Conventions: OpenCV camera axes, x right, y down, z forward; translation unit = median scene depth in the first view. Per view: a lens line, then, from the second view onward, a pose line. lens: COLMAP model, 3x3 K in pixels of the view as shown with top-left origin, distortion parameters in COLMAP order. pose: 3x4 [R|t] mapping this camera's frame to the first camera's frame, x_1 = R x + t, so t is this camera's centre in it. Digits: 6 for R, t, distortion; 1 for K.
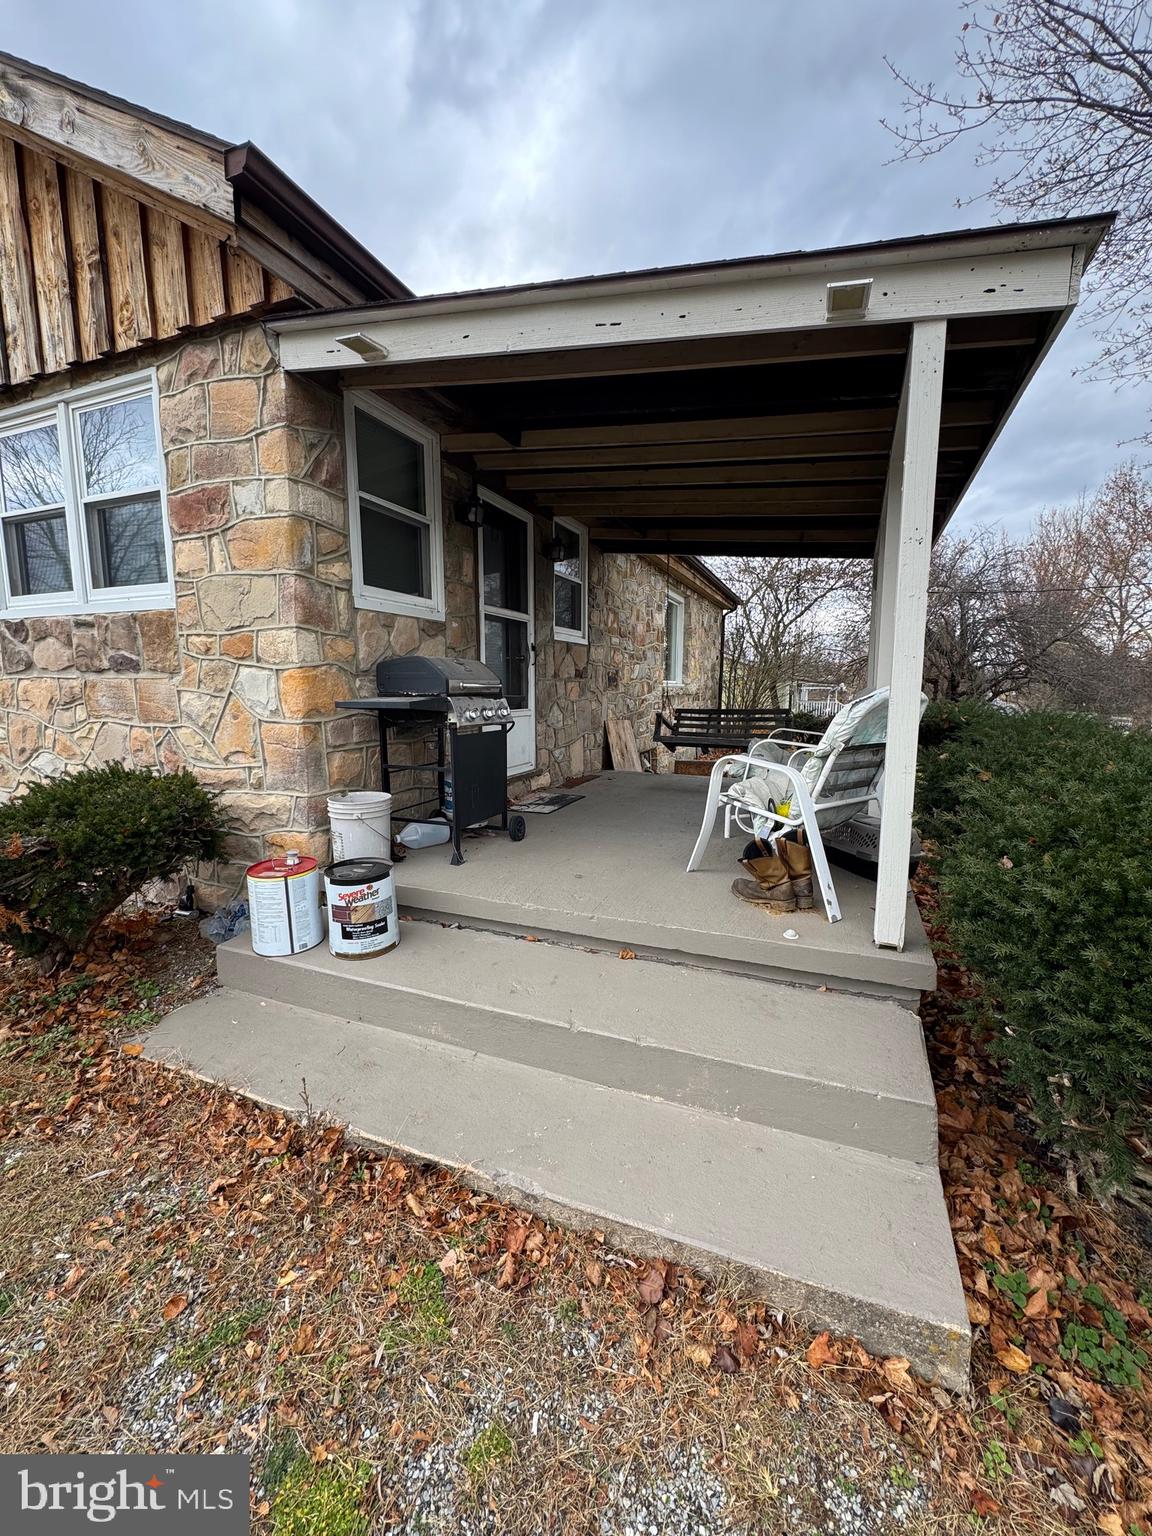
lens RADIAL K [[611.2, 0, 579.8], [0, 611.2, 766.2], [0, 0, 1]] dist [-0.004125, 0.001372]
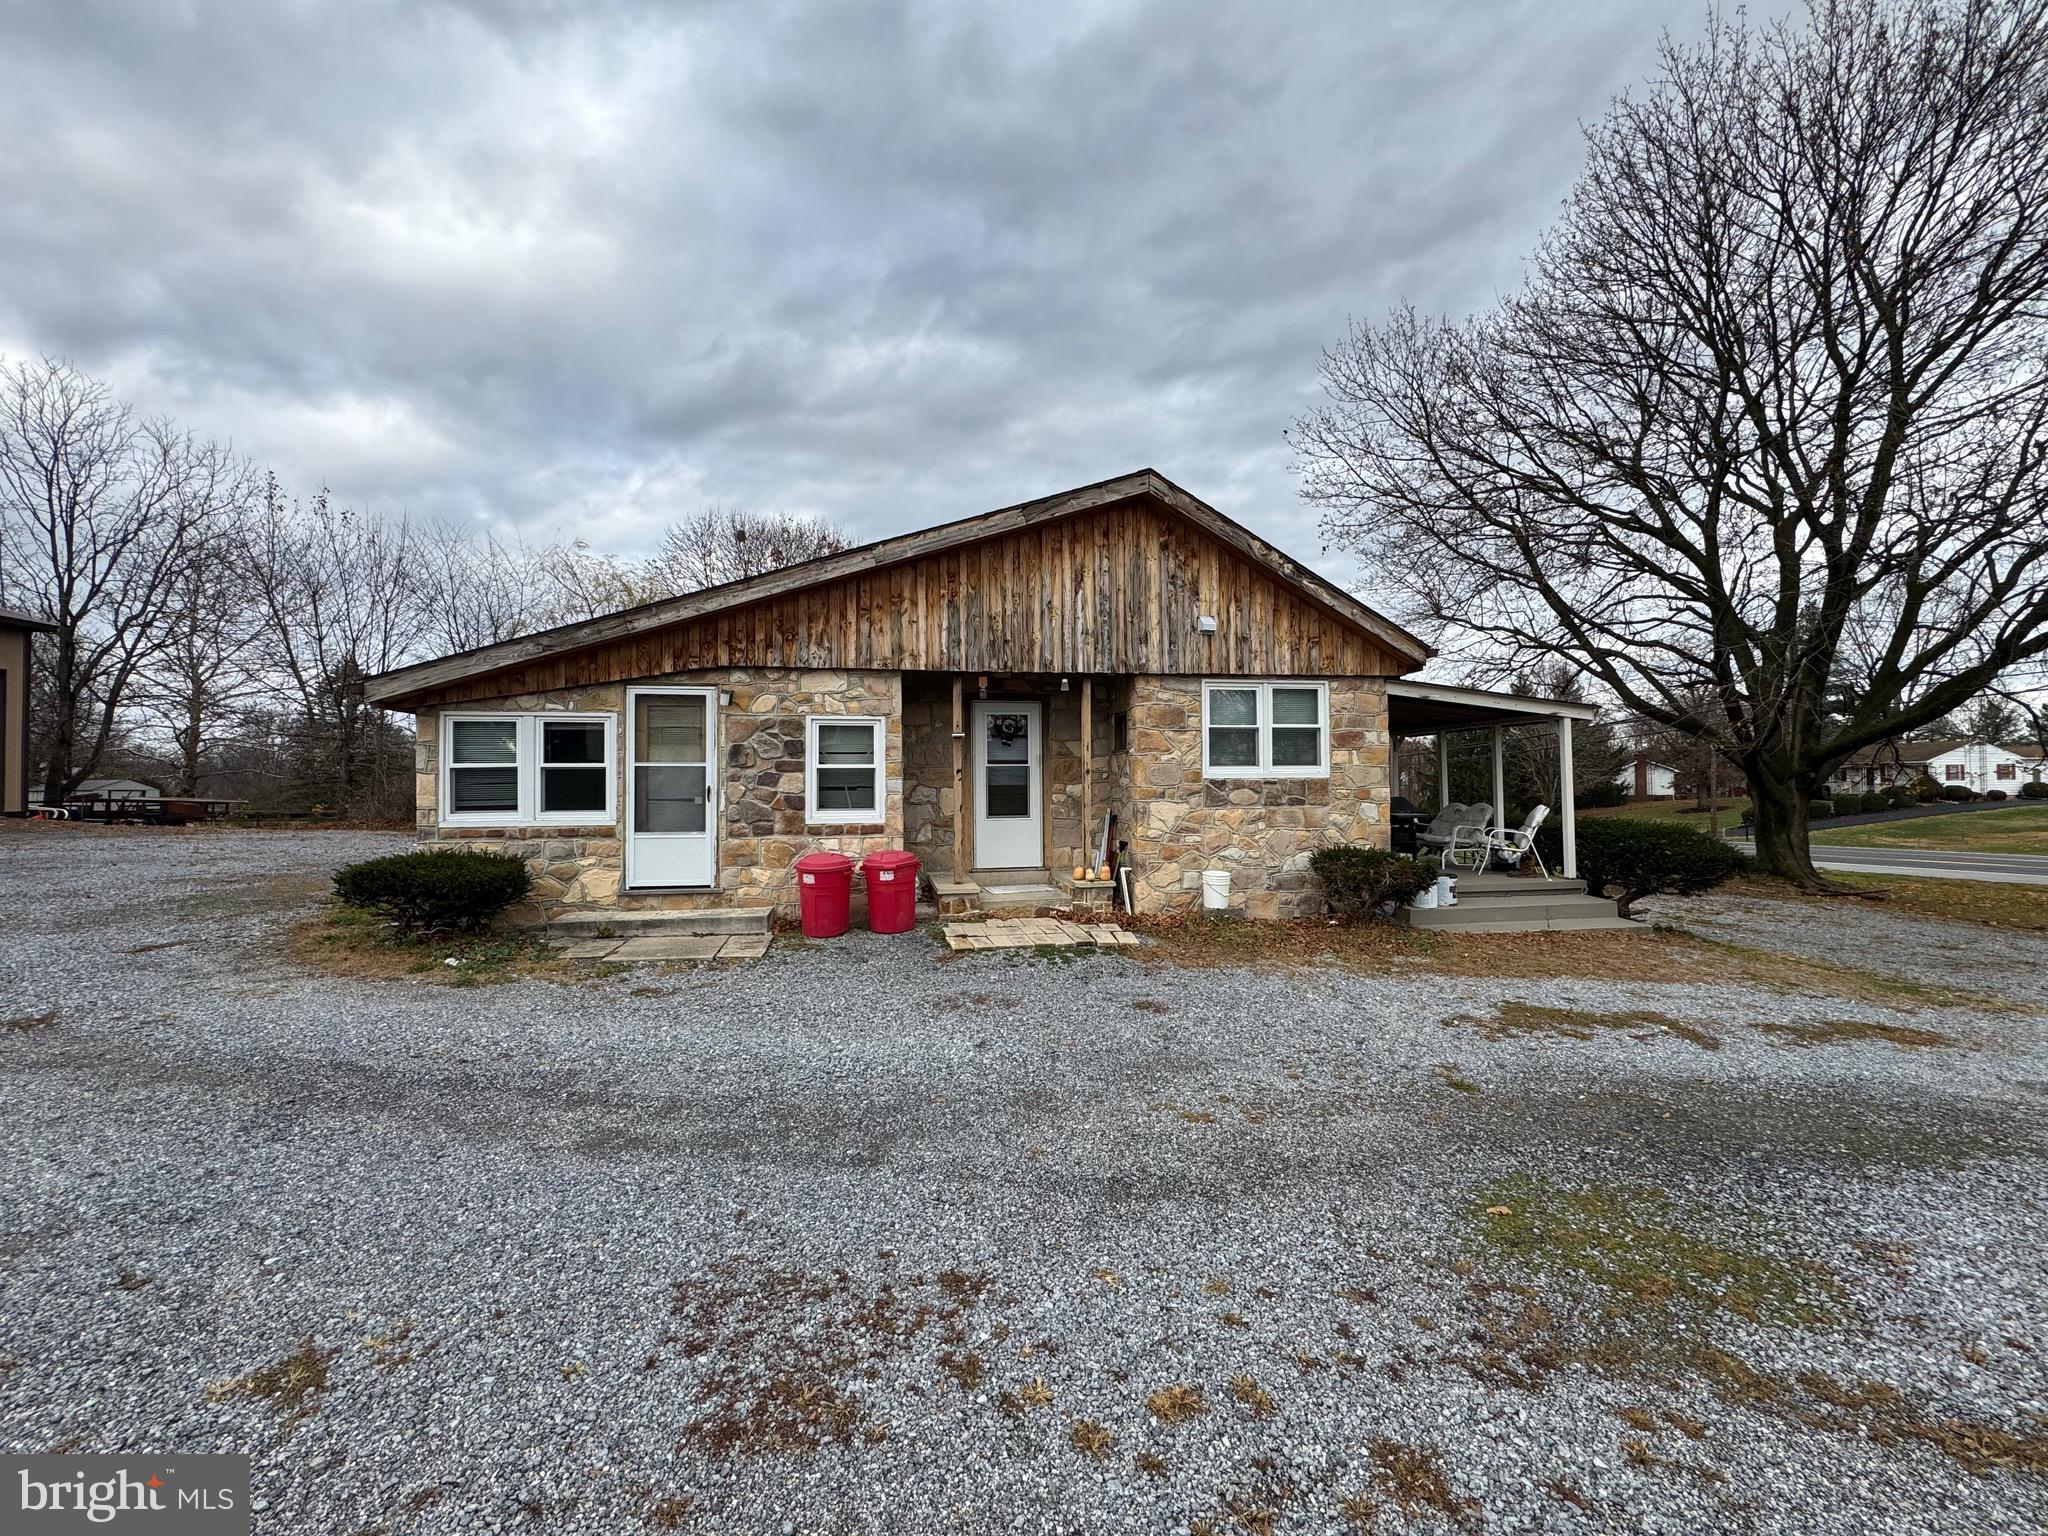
lens RADIAL K [[815.0, 0, 1020.7], [0, 815.0, 783.4], [0, 0, 1]] dist [-0.004125, 0.001372]
pose [[0.854804, -0.009626, 0.518862, -3.281518], [0.078426, 0.990741, -0.110824, 0.012708], [-0.512991, 0.135425, 0.847644, -1.016627]]
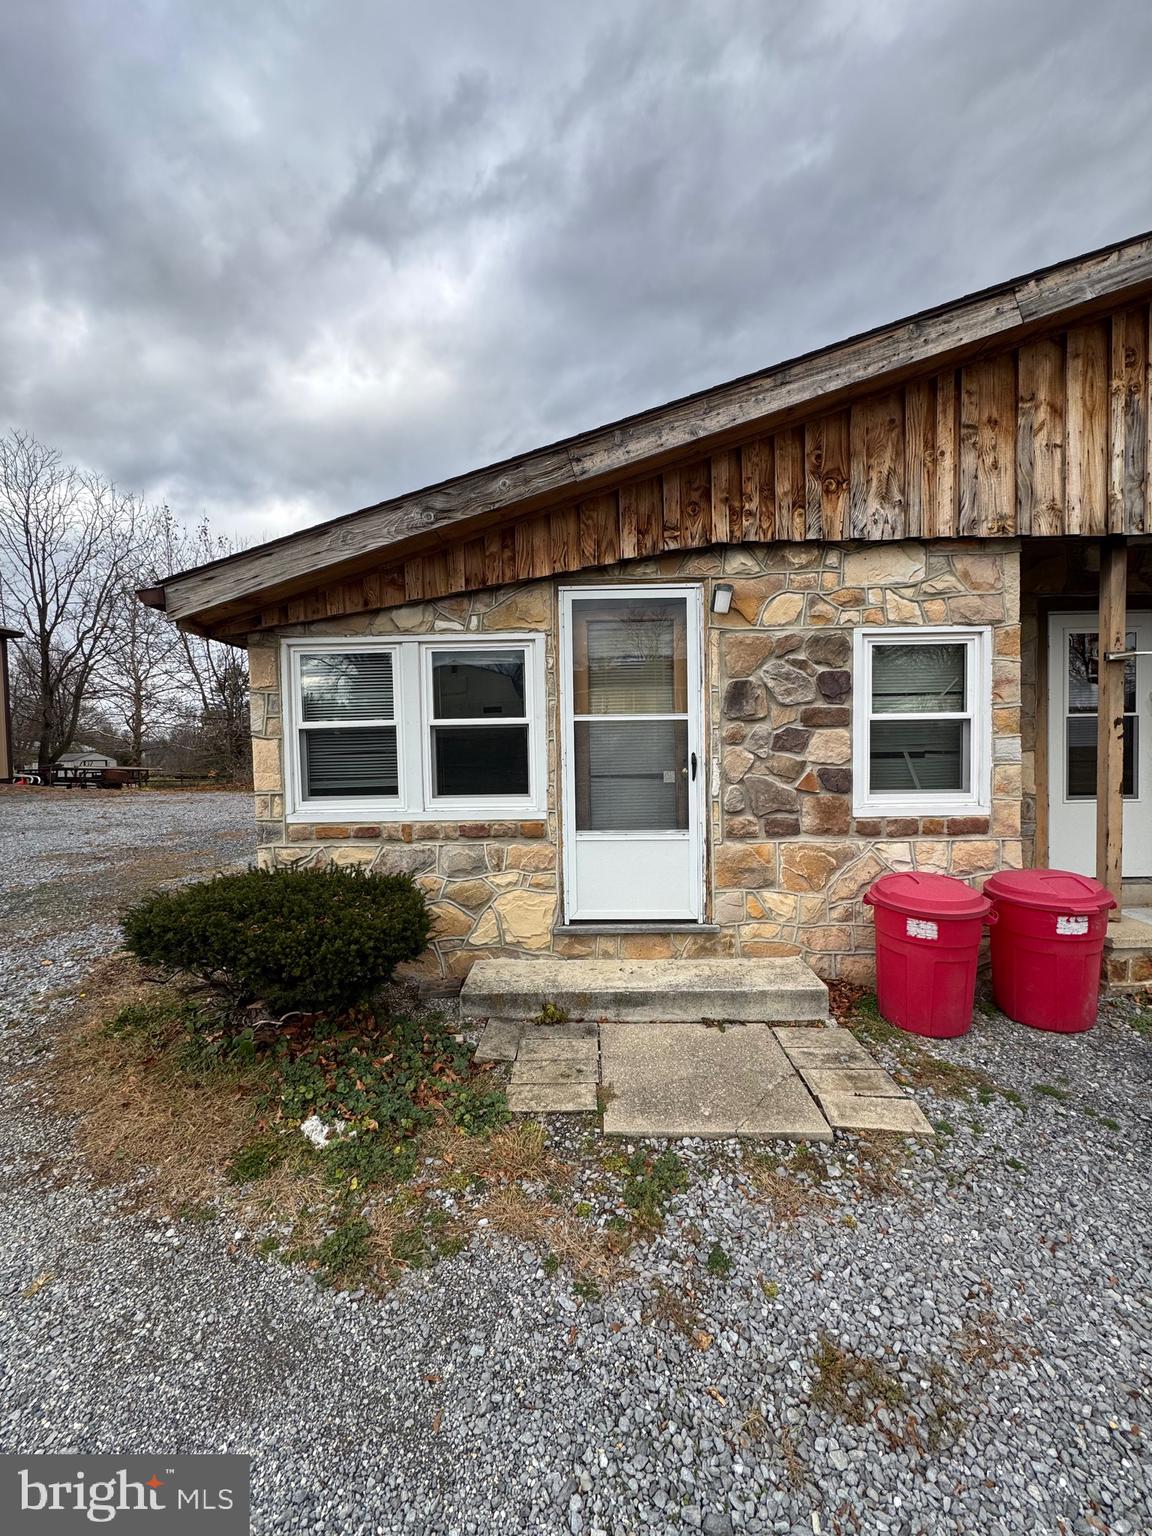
lens RADIAL K [[611.2, 0, 579.2], [0, 611.2, 787.4], [0, 0, 1]] dist [-0.004125, 0.001372]
pose [[0.937392, -0.042651, 0.345656, -3.391217], [0.068034, 0.995778, -0.061630, -0.236647], [-0.341568, 0.081288, 0.936335, 0.784568]]
